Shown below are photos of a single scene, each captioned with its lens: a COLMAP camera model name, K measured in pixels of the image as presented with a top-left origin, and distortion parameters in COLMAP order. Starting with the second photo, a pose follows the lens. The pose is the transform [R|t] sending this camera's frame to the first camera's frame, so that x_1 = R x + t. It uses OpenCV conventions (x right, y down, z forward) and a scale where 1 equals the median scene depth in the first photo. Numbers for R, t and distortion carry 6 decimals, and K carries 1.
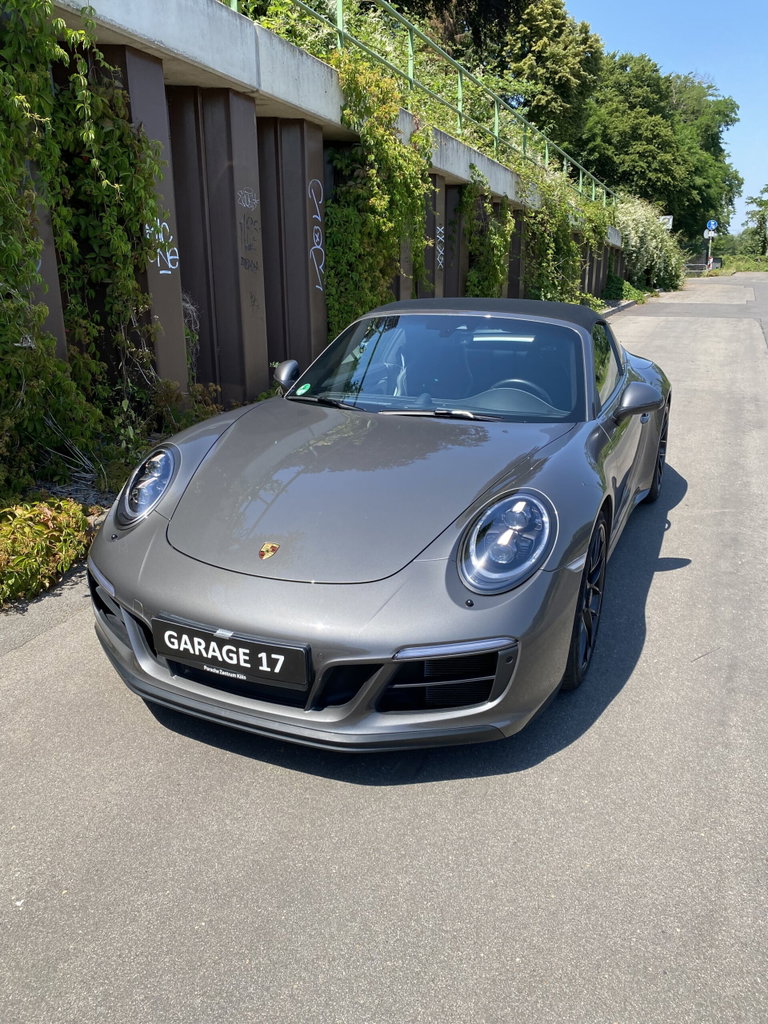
lens RADIAL K [[775.4, 0, 400.4], [0, 775.4, 511.9], [0, 0, 1]] dist [0.002919, -0.001765]
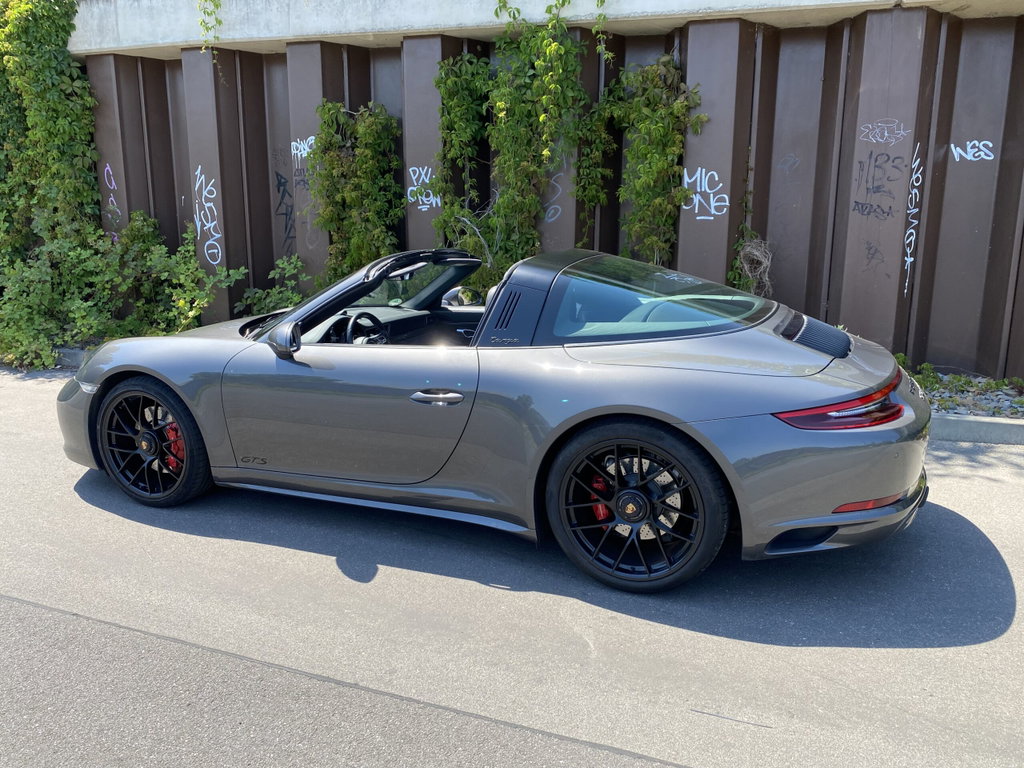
lens RADIAL K [[804.7, 0, 500.3], [0, 804.7, 383.9], [0, 0, 1]] dist [0.003523, -0.007352]
pose [[-0.008238, 0.199833, -0.979795, 0.805131], [-0.301460, 0.933746, 0.192976, -0.226140], [0.953443, 0.296959, 0.052550, 0.745940]]
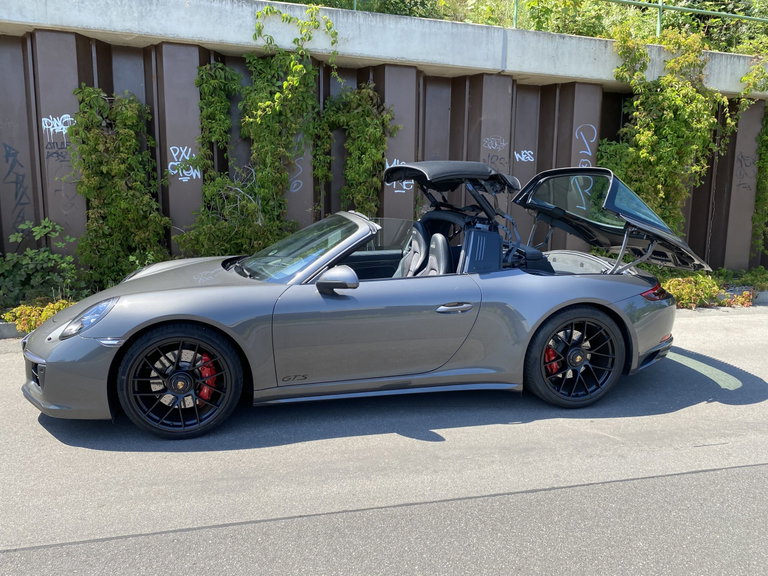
lens RADIAL K [[597.8, 0, 384.0], [0, 597.8, 288.0], [0, 0, 1]] dist [-0.000943, -0.002494]
pose [[0.575698, 0.133282, -0.806727, 0.708357], [-0.257296, 0.966034, -0.024010, -0.074961], [0.776126, 0.221390, 0.590437, 0.285233]]
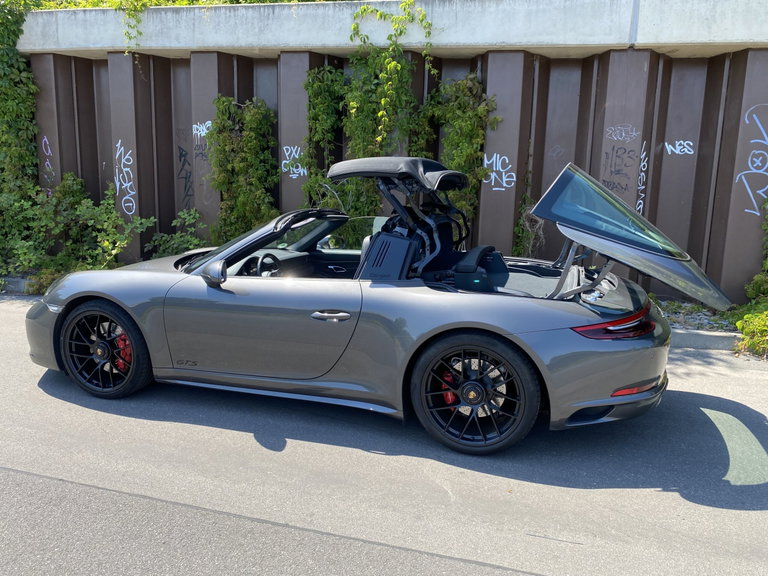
lens RADIAL K [[601.0, 0, 384.0], [0, 601.0, 288.0], [0, 0, 1]] dist [0.005397, -0.008590]
pose [[0.088032, 0.170599, -0.981400, 0.828347], [-0.322735, 0.936966, 0.133926, -0.214953], [0.942387, 0.304943, 0.137541, 0.694082]]
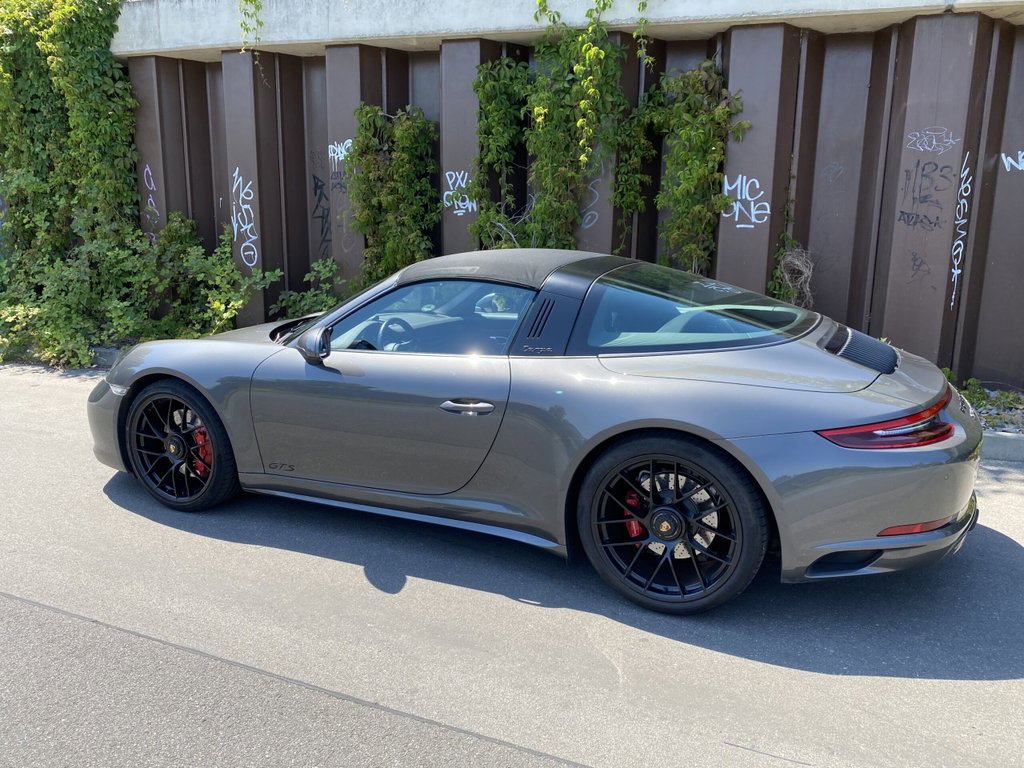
lens RADIAL K [[801.3, 0, 512.0], [0, 801.3, 384.0], [0, 0, 1]] dist [0.005397, -0.008590]
pose [[-0.039374, 0.193972, -0.980217, 0.786798], [-0.313004, 0.929212, 0.196452, -0.226782], [0.948935, 0.314547, 0.024127, 0.747184]]
